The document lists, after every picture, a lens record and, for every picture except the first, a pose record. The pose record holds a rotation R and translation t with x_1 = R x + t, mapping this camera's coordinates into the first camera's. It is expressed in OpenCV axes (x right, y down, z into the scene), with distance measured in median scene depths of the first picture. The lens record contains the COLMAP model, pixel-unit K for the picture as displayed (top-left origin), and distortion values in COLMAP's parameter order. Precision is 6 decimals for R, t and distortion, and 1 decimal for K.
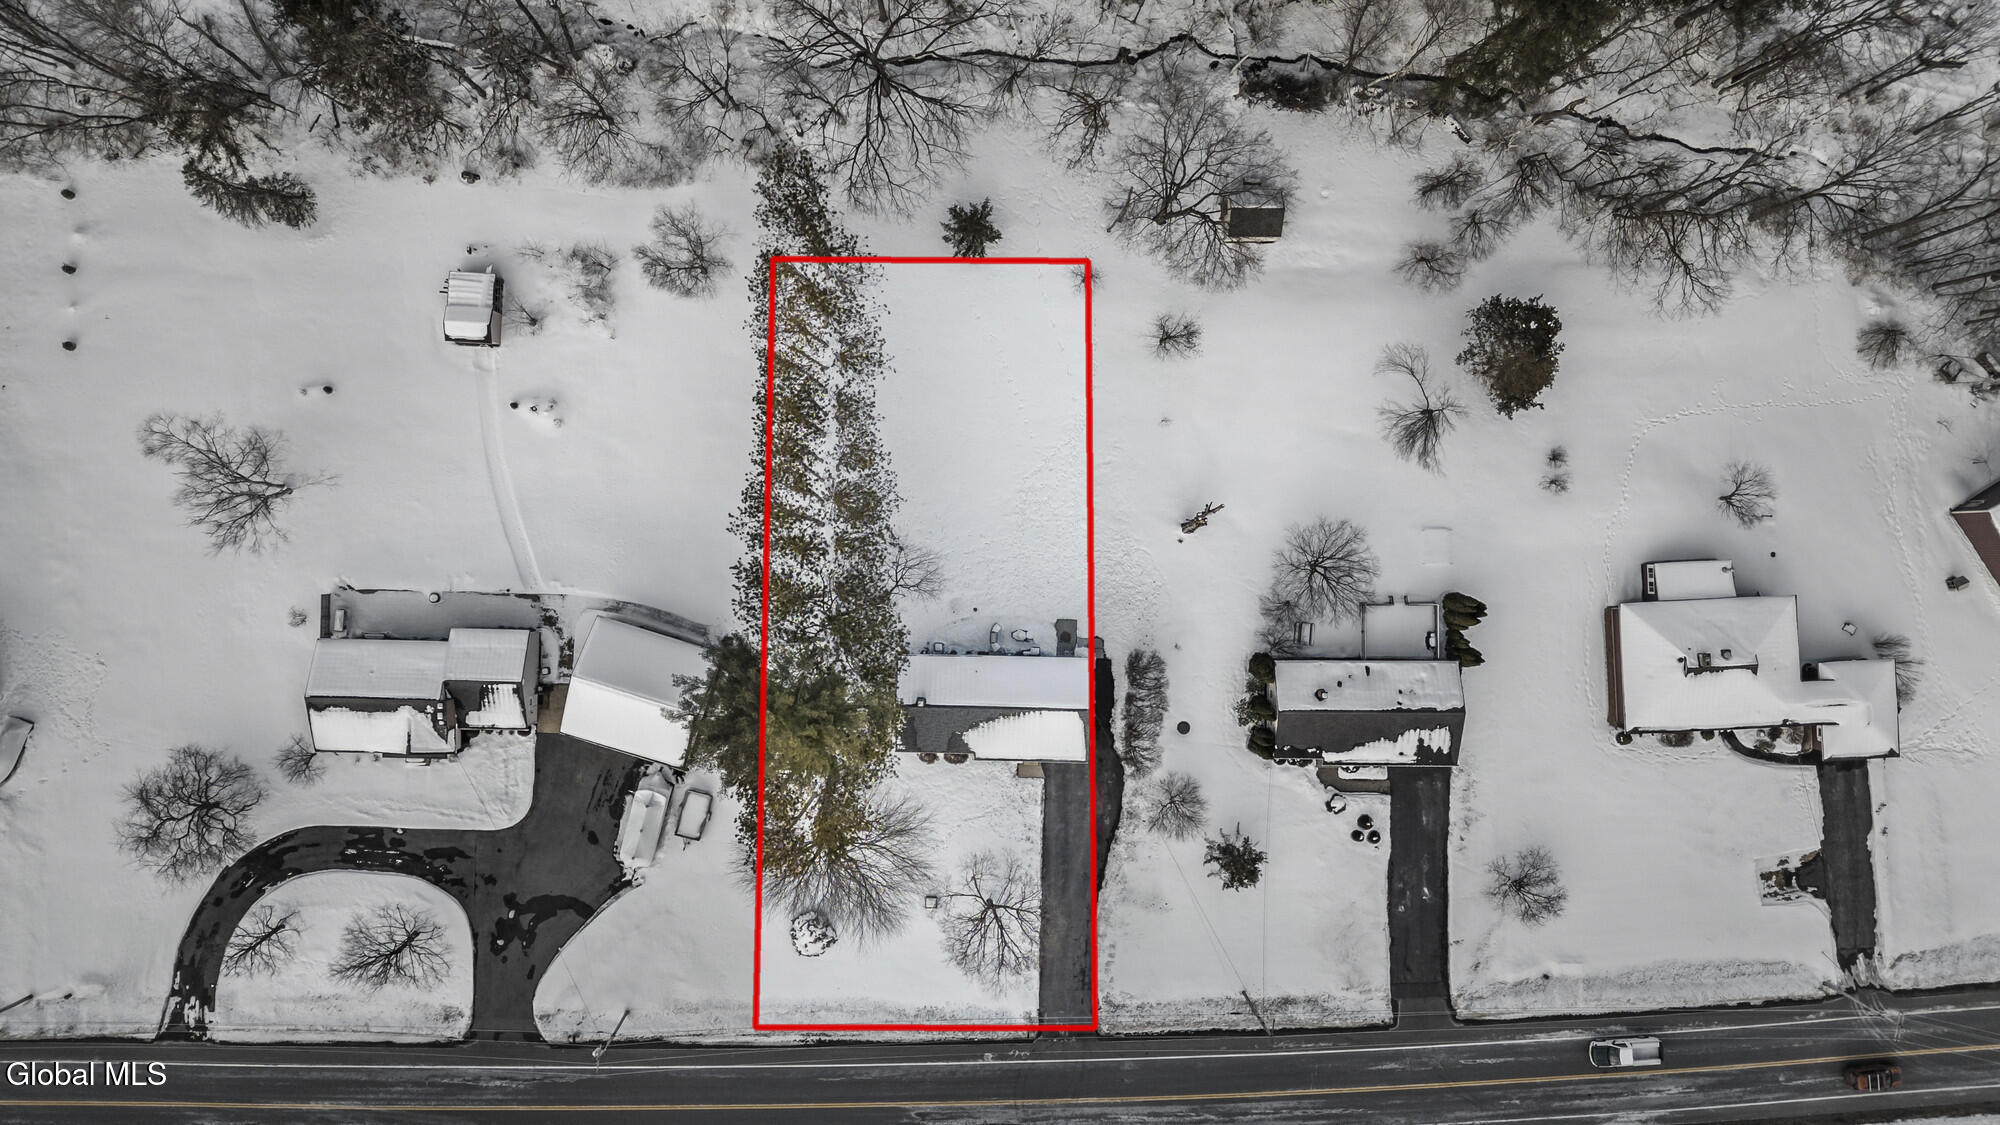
lens RADIAL K [[1379.7, 0, 1000.0], [0, 1379.7, 562.5], [0, 0, 1]] dist [0.095730, -0.111256]
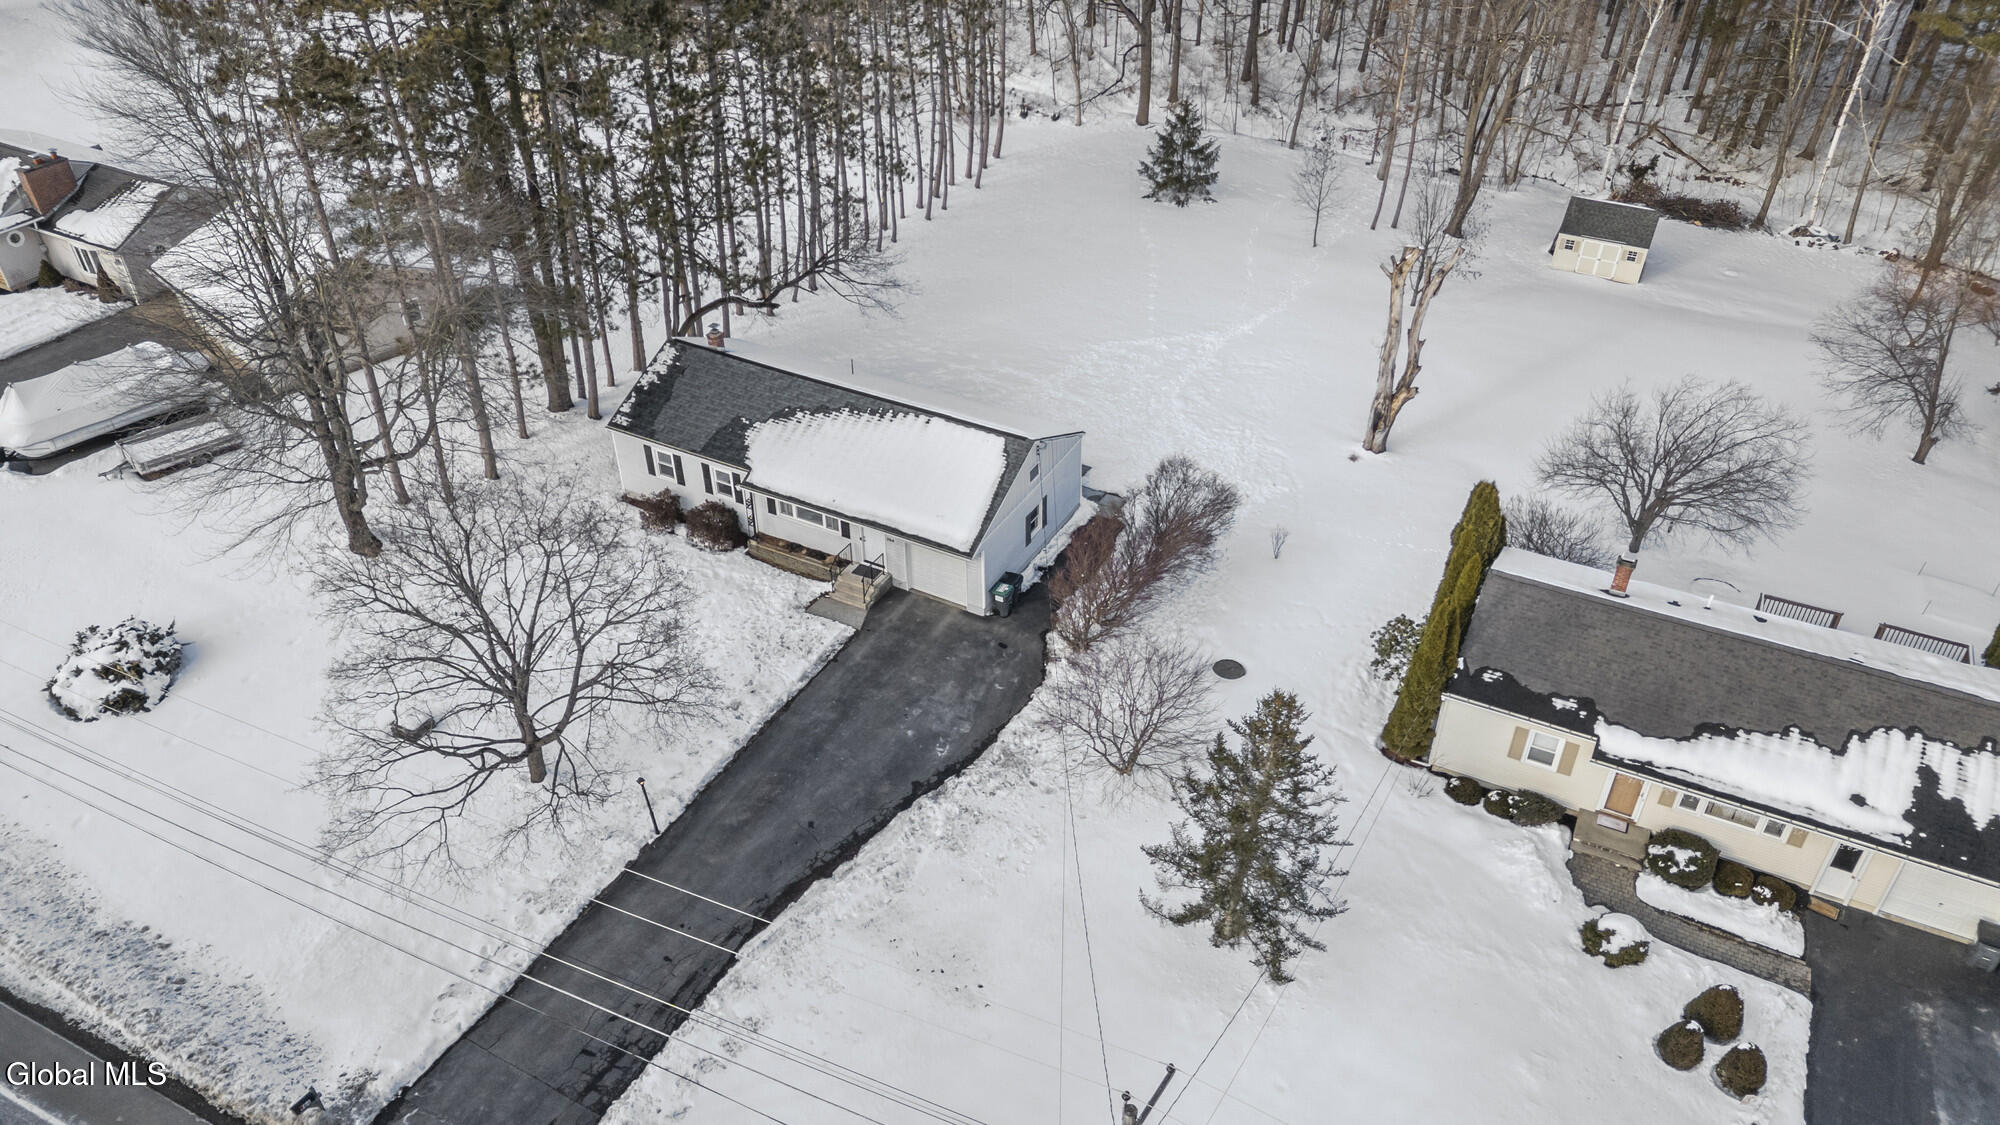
lens RADIAL K [[1379.7, 0, 1000.0], [0, 1379.7, 562.5], [0, 0, 1]] dist [0.095730, -0.111256]
pose [[0.891303, 0.262489, -0.369701, 0.213019], [-0.453398, 0.510381, -0.730713, 0.421741], [-0.003115, 0.818908, 0.573916, 0.753602]]
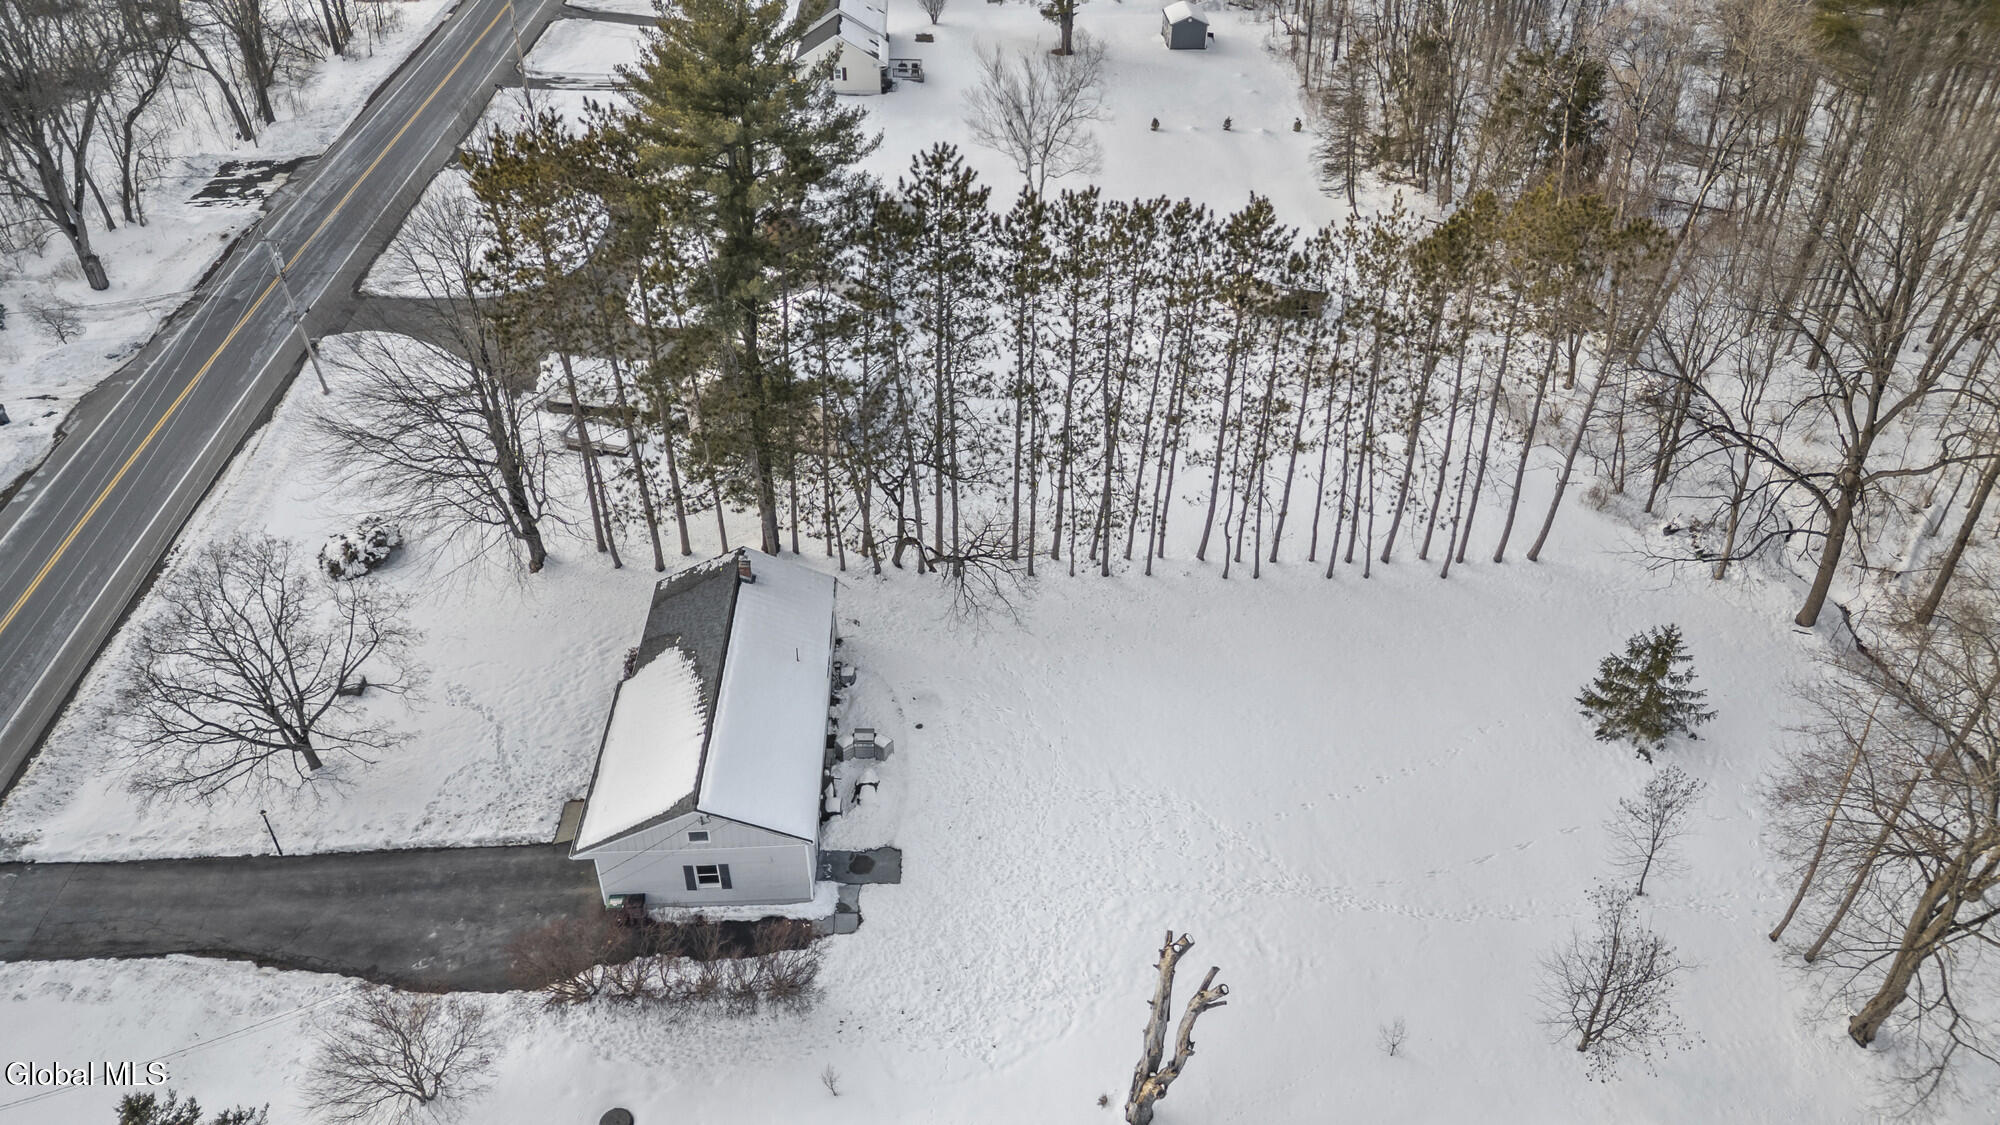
lens RADIAL K [[1379.7, 0, 1000.0], [0, 1379.7, 562.5], [0, 0, 1]] dist [0.095730, -0.111256]
pose [[0.063438, 0.595691, -0.800705, 0.358881], [-0.997742, 0.020132, -0.064071, 0.035180], [-0.022047, 0.802962, 0.595623, 0.644955]]
